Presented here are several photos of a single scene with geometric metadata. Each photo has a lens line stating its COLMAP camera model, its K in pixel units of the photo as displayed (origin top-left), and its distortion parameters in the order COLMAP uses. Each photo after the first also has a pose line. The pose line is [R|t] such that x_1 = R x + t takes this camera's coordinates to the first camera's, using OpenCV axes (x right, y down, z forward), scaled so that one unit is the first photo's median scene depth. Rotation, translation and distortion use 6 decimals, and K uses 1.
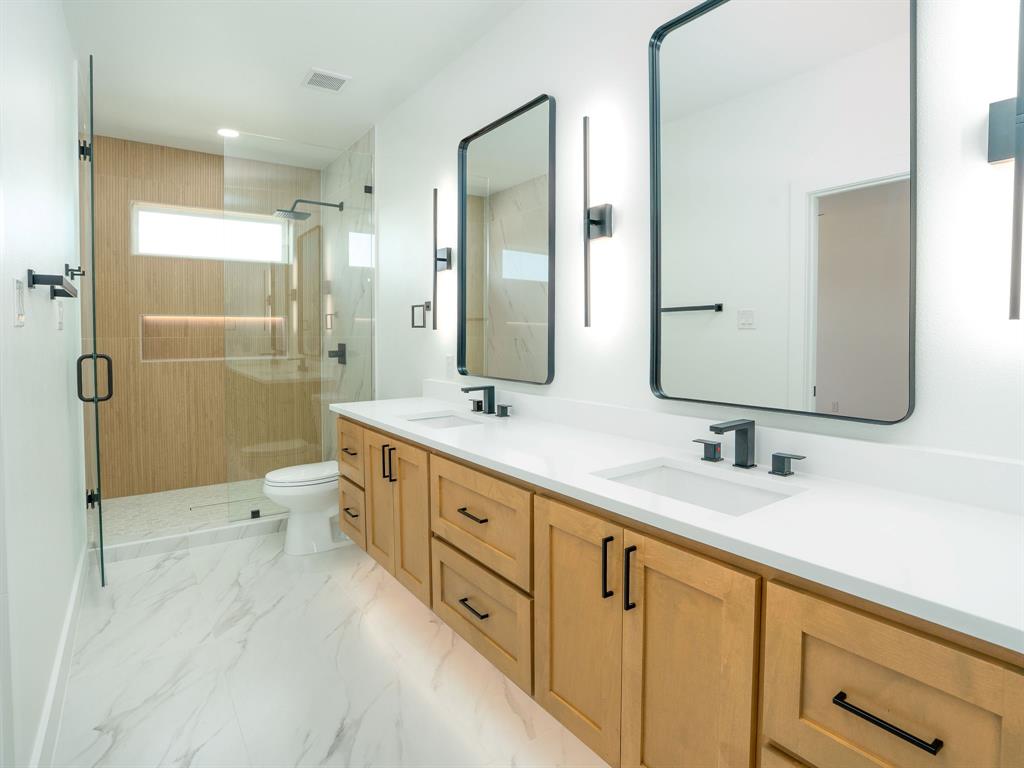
lens RADIAL K [[536.1, 0, 517.5], [0, 536.1, 387.3], [0, 0, 1]] dist [-0.000448, -0.000049]
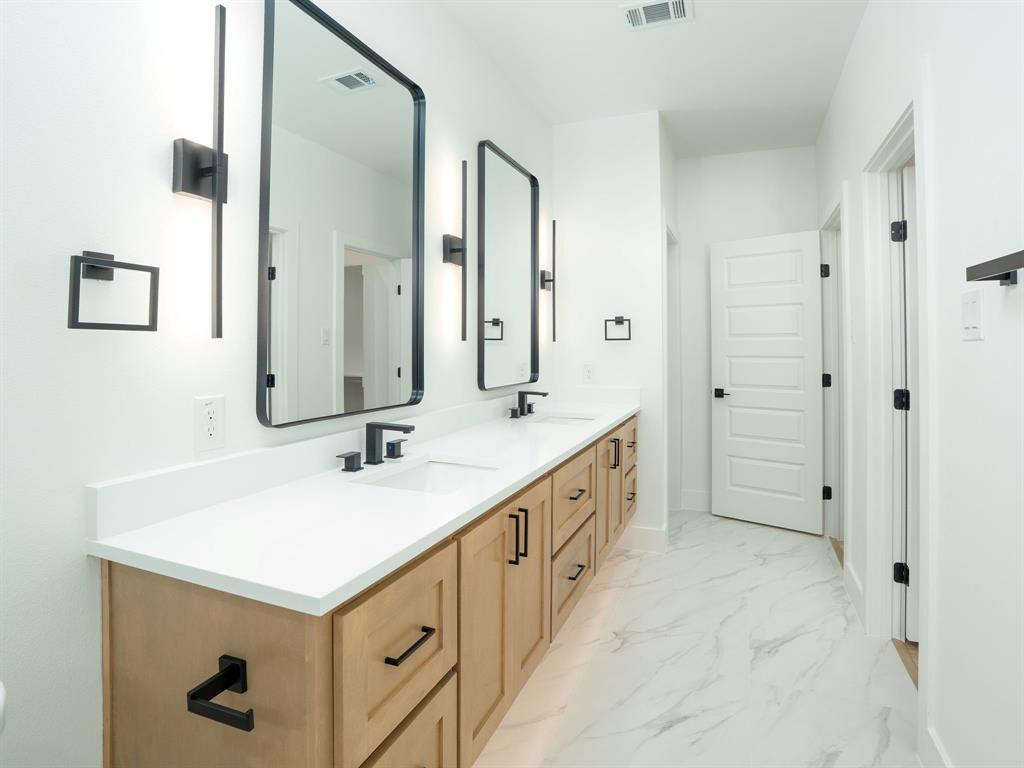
lens RADIAL K [[536.1, 0, 517.5], [0, 536.1, 387.3], [0, 0, 1]] dist [-0.000448, -0.000049]
pose [[-0.521980, -0.017830, 0.852771, -1.031568], [0.126806, 0.987049, 0.098255, -0.130727], [-0.843479, 0.159424, -0.512959, 1.645051]]
